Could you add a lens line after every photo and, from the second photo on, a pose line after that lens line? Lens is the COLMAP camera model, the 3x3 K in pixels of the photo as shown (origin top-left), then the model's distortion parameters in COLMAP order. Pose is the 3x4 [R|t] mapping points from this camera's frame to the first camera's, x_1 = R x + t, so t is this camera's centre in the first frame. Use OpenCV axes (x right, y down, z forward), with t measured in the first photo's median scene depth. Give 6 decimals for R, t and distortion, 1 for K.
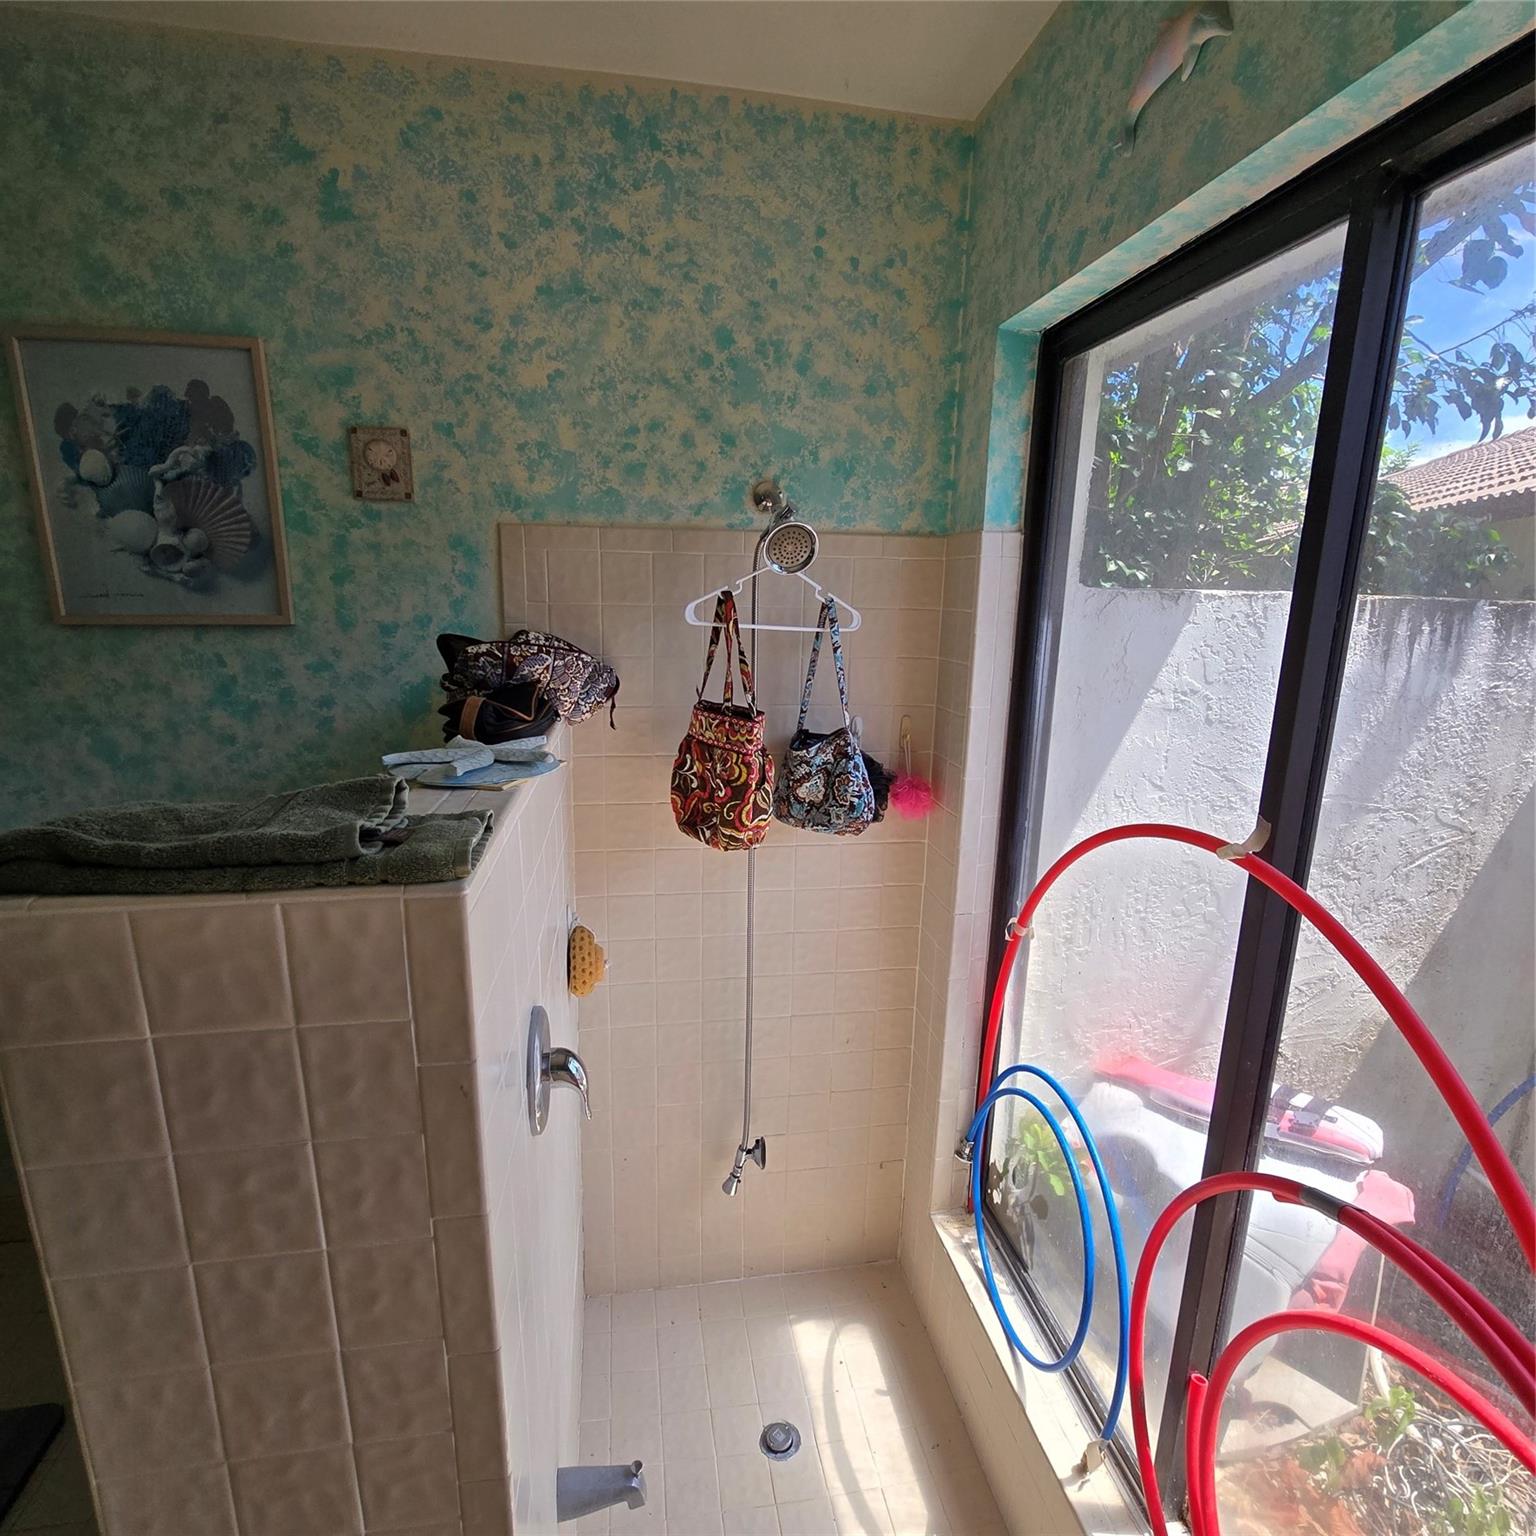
lens RADIAL K [[842.0, 0, 763.9], [0, 842.0, 778.4], [0, 0, 1]] dist [0.000728, -0.000675]
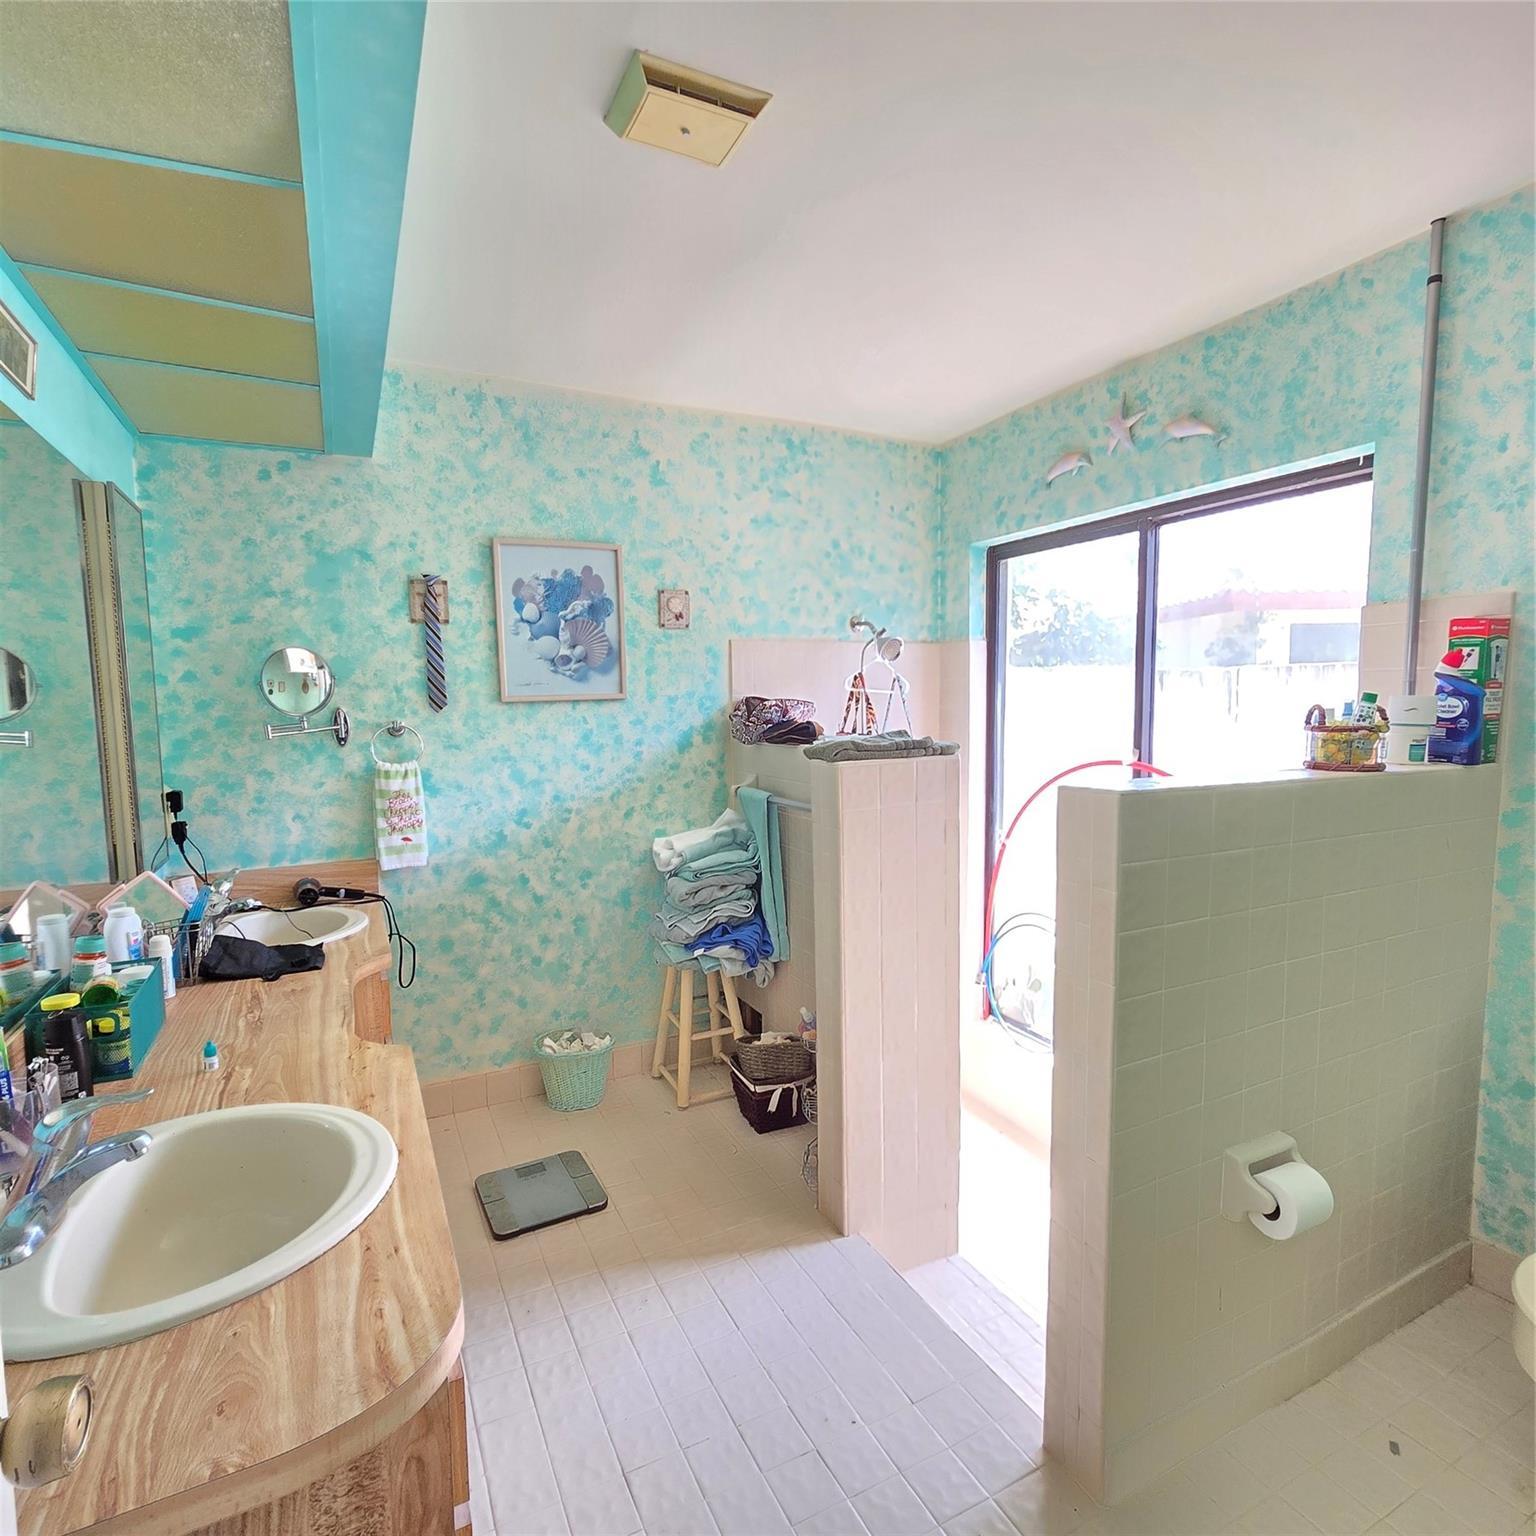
lens RADIAL K [[842.0, 0, 763.9], [0, 842.0, 778.4], [0, 0, 1]] dist [0.000728, -0.000675]
pose [[0.953999, -0.063633, 0.292978, -0.824367], [0.098137, 0.989660, -0.104608, 0.195650], [-0.283292, 0.128548, 0.950379, -0.730570]]
